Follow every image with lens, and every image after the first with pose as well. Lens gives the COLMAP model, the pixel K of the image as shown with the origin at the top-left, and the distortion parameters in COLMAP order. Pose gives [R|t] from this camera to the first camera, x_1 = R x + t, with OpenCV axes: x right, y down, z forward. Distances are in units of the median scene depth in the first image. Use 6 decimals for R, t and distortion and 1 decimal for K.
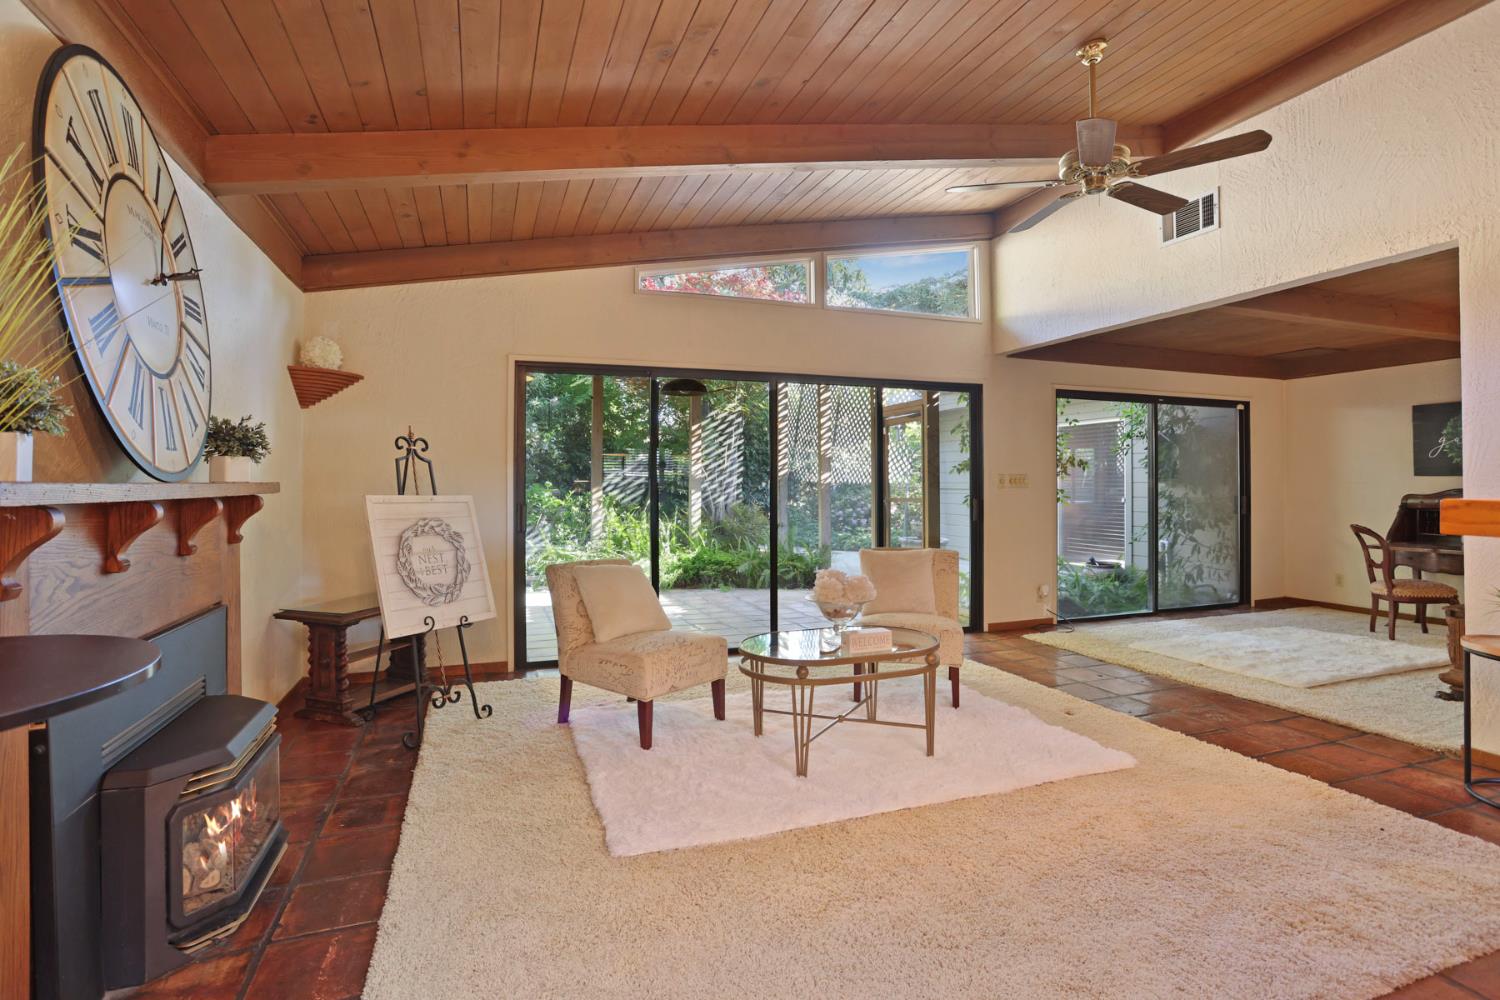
lens RADIAL K [[733.2, 0, 748.9], [0, 733.2, 472.8], [0, 0, 1]] dist [-0.057232, 0.021753]
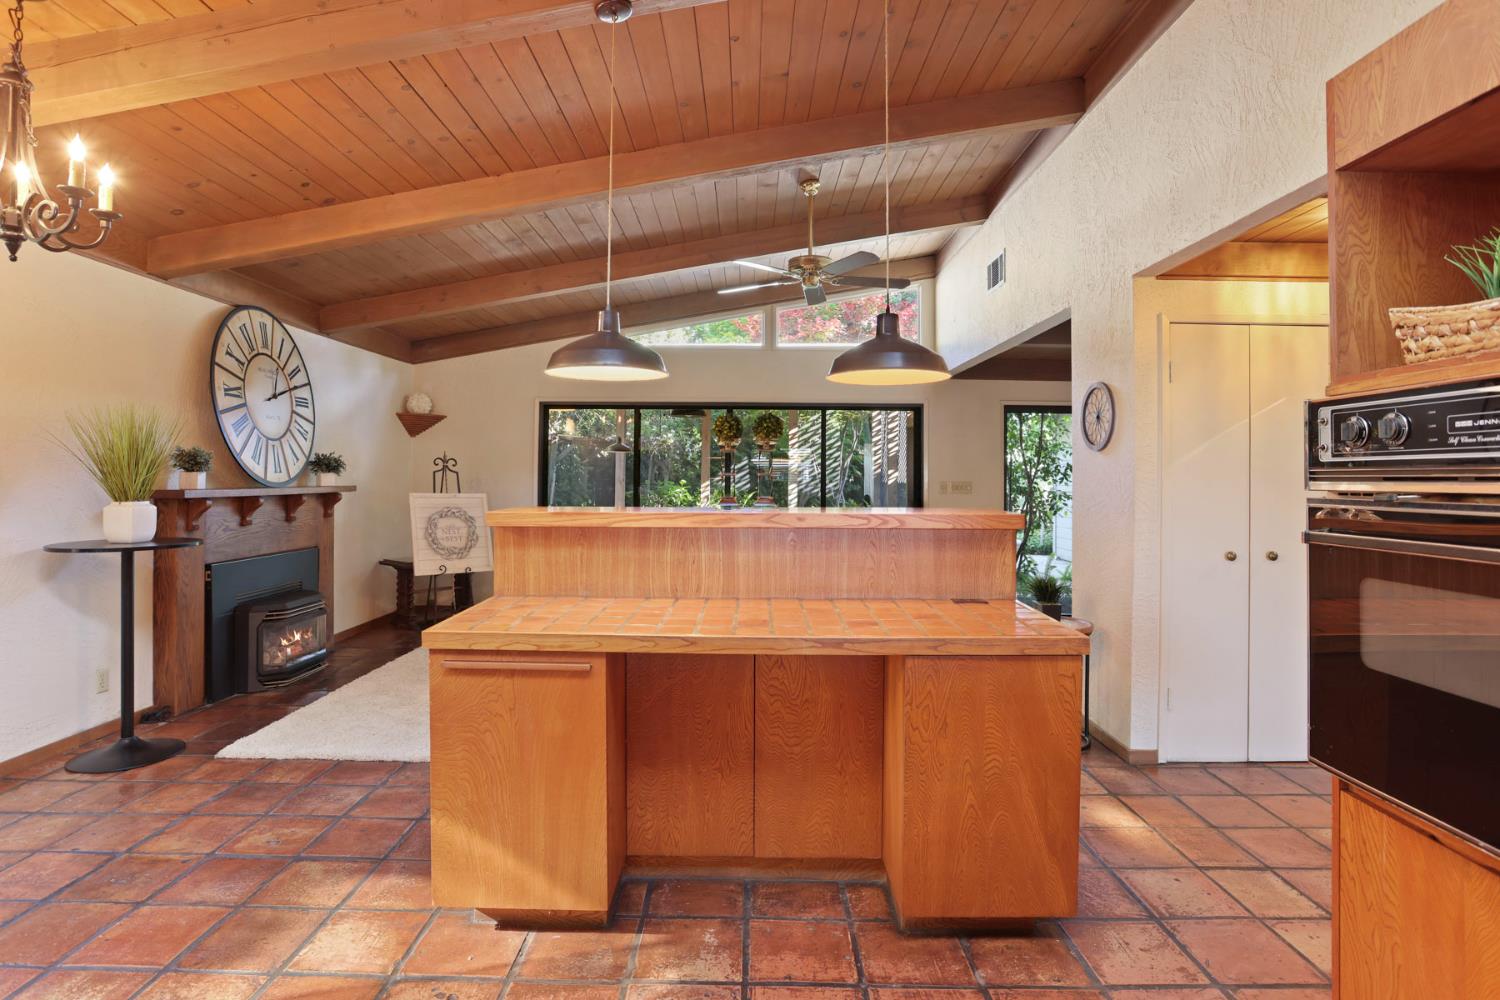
lens RADIAL K [[758.3, 0, 736.7], [0, 758.3, 460.4], [0, 0, 1]] dist [-0.060969, 0.025100]
pose [[0.939411, 0.002501, -0.342783, 0.828480], [-0.005430, 0.999956, -0.007585, -0.038108], [0.342749, 0.008986, 0.939384, -0.429327]]
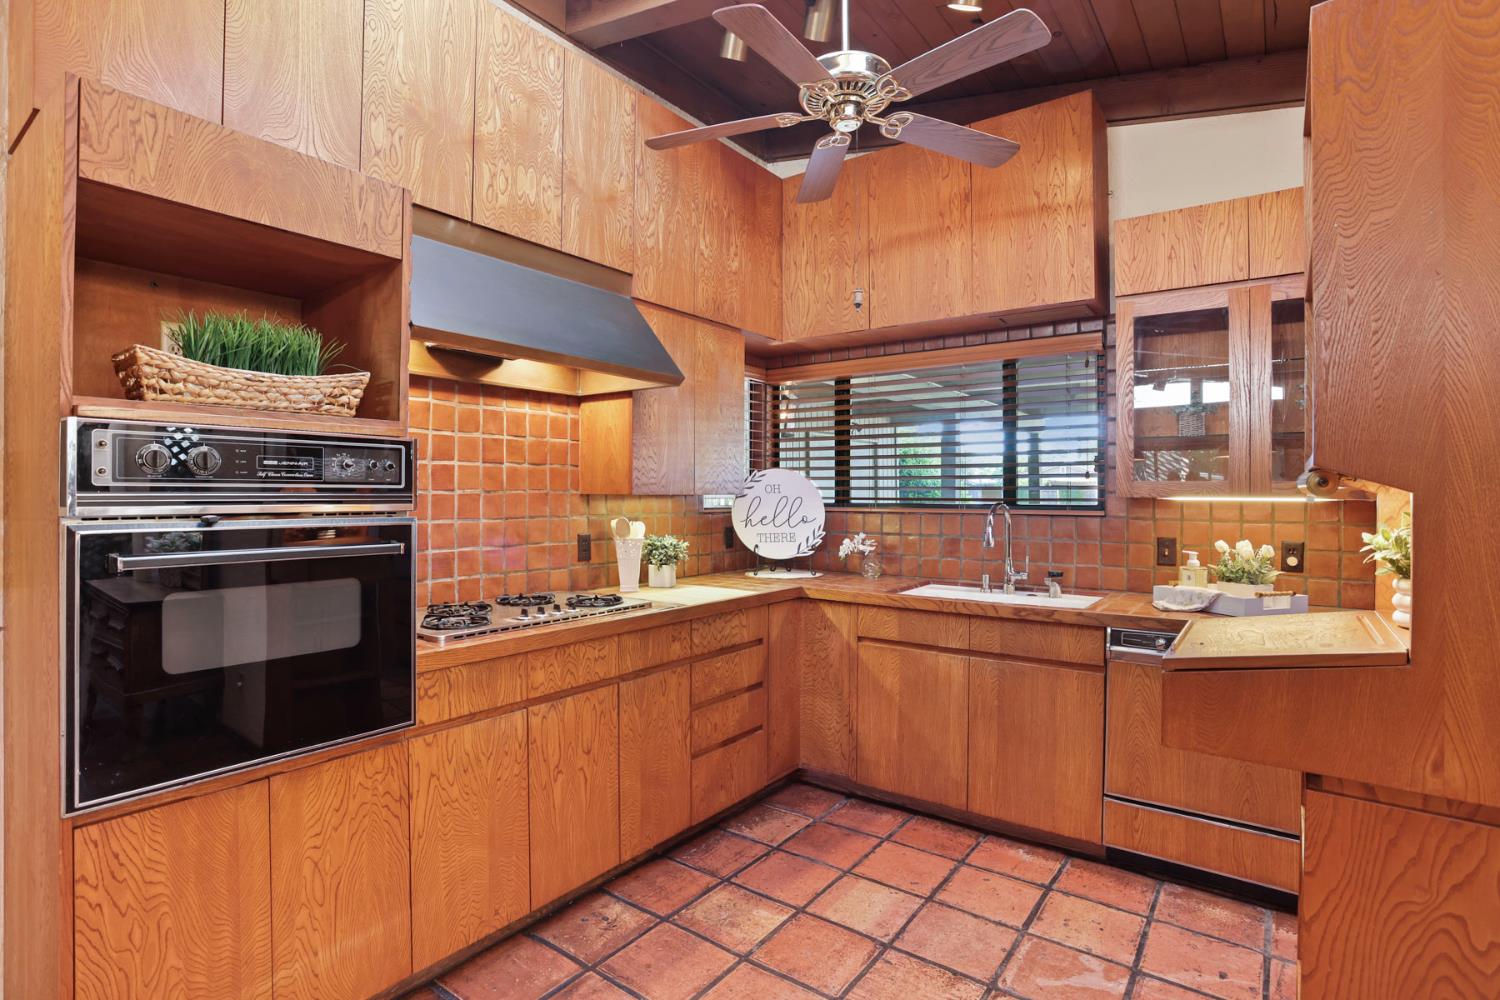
lens RADIAL K [[733.2, 0, 728.9], [0, 733.2, 493.1], [0, 0, 1]] dist [-0.057232, 0.021753]
pose [[-0.547686, 0.001865, 0.836682, 0.492005], [-0.012826, 0.999861, -0.010625, -0.038750], [-0.836585, -0.016550, -0.547587, -0.003599]]
